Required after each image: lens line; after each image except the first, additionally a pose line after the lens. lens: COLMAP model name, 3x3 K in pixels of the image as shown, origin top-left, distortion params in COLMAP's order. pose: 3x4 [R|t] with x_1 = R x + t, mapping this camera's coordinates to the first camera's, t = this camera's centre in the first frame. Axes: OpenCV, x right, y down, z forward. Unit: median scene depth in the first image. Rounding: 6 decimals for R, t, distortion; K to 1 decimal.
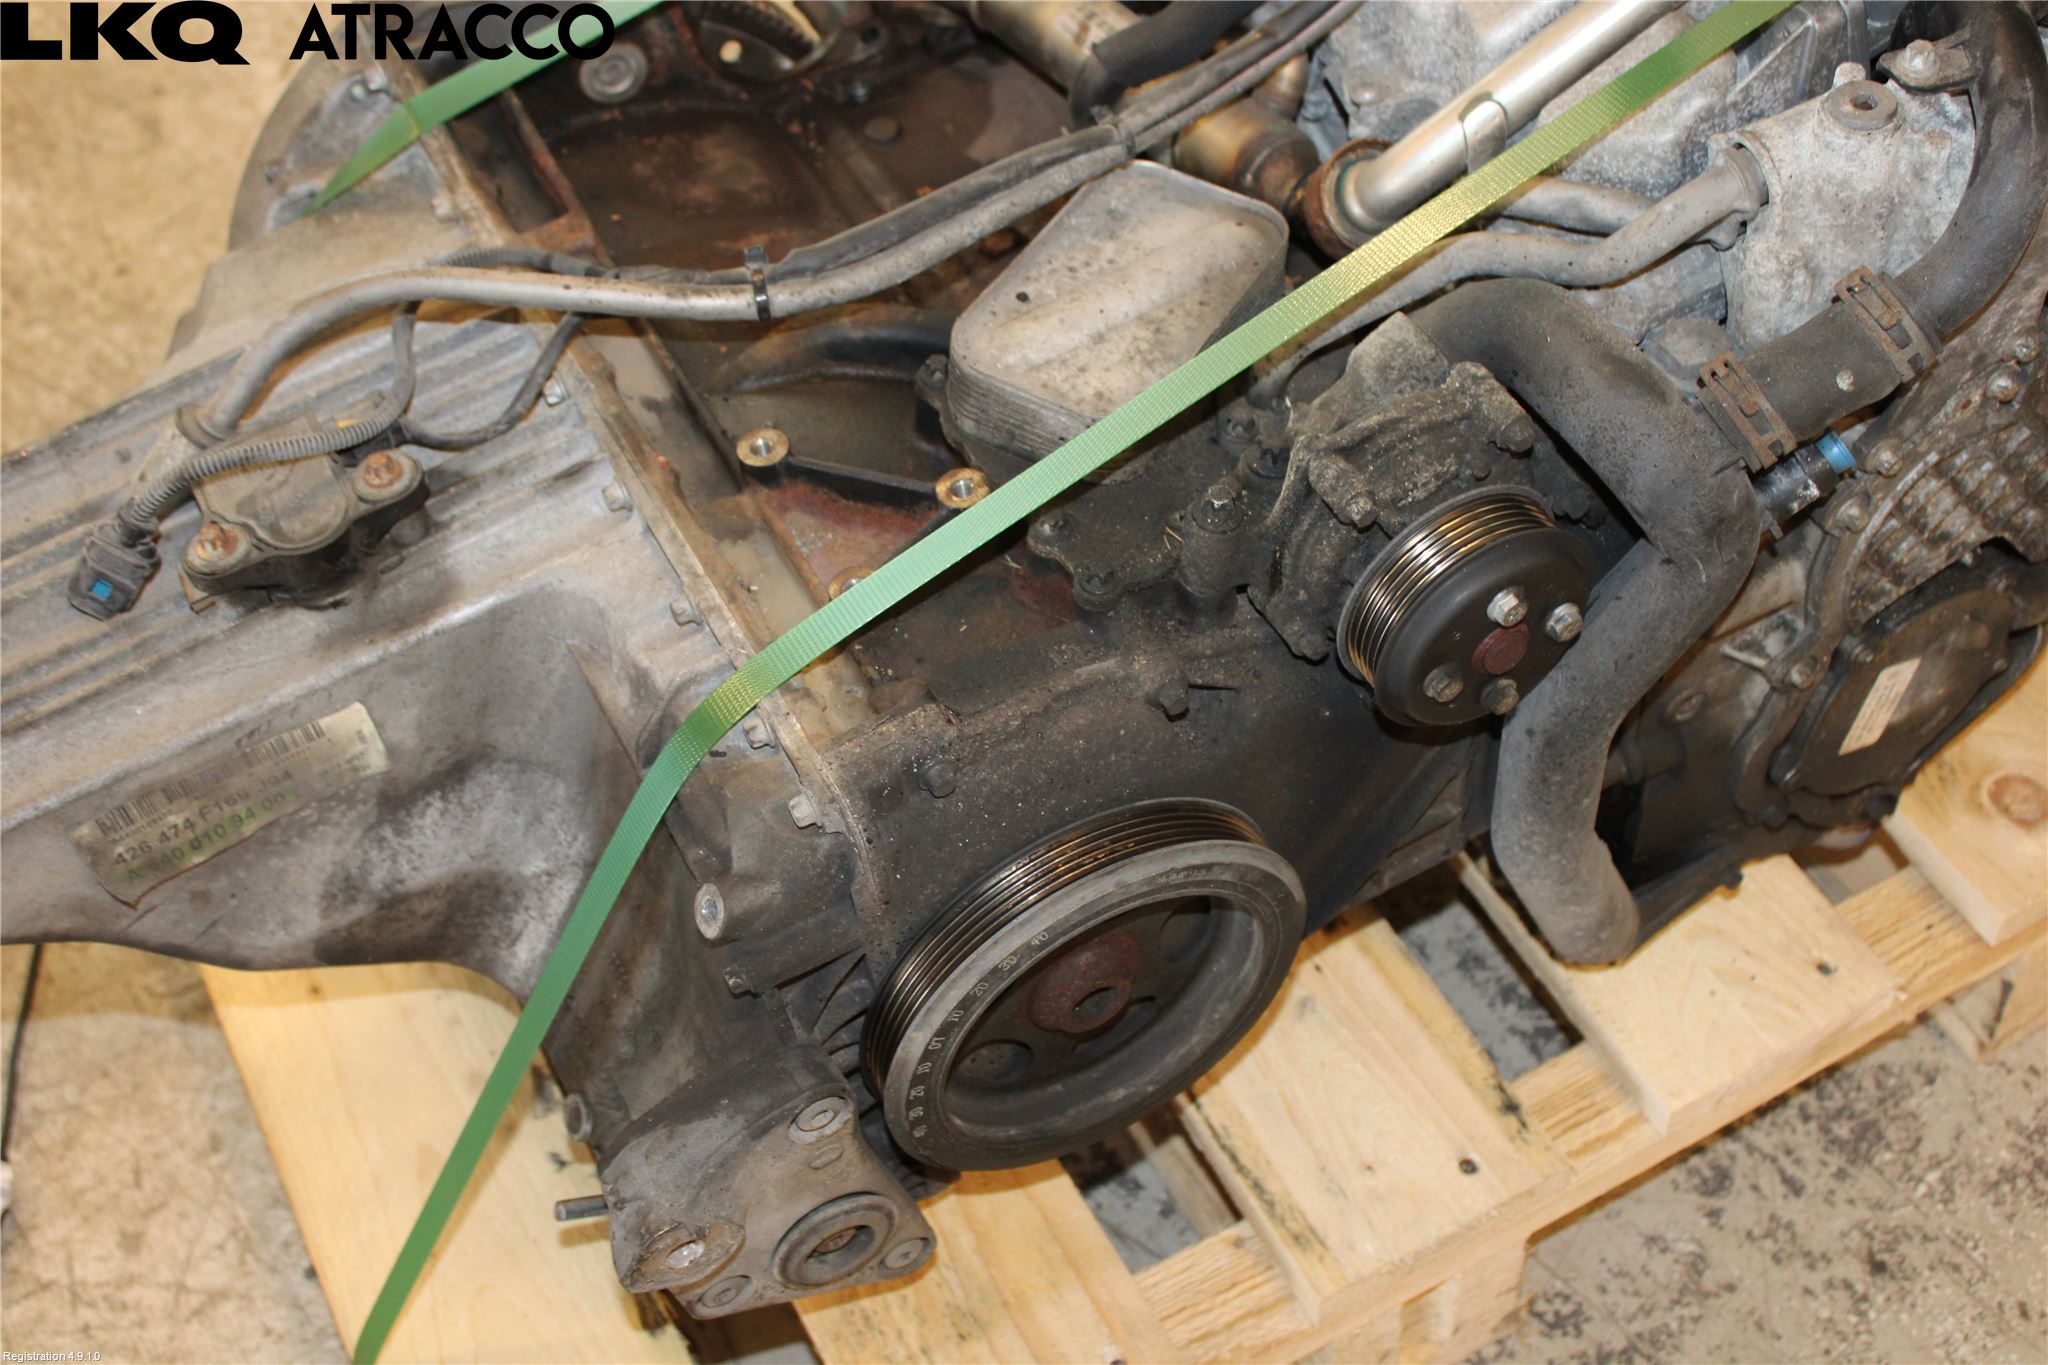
lens RADIAL K [[2552.0, 0, 1031.0], [0, 2552.0, 719.4], [0, 0, 1]] dist [-0.082464, 0.172381]
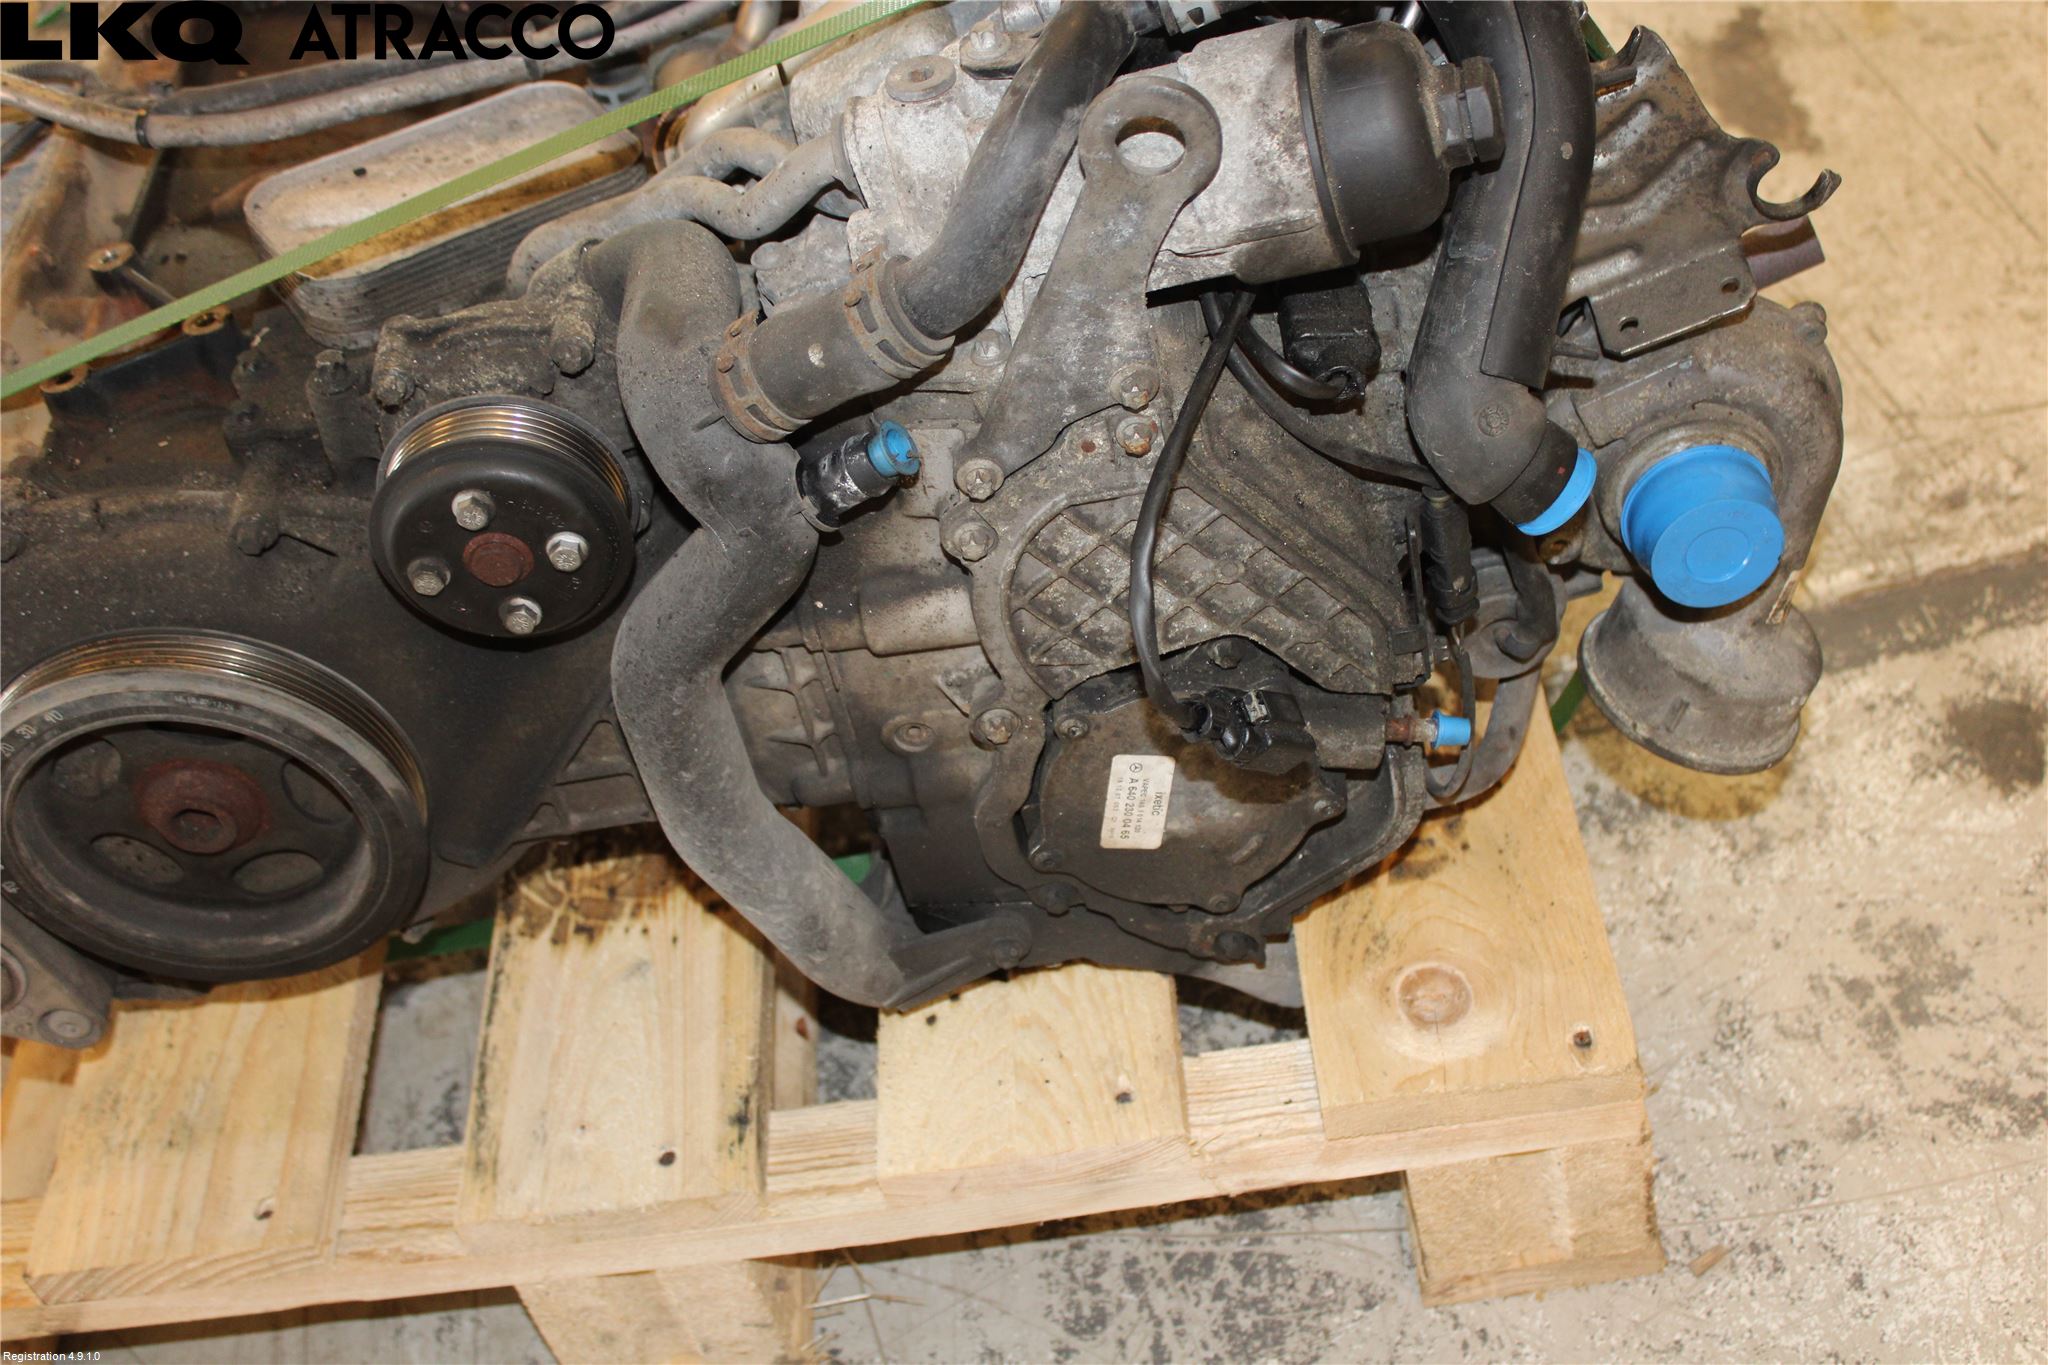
lens RADIAL K [[2552.0, 0, 1031.0], [0, 2552.0, 719.4], [0, 0, 1]] dist [-0.082464, 0.172381]
pose [[0.892371, 0.255508, -0.372007, 0.617221], [-0.279511, 0.960079, -0.011075, -0.012517], [0.354326, 0.113863, 0.928164, 0.132986]]
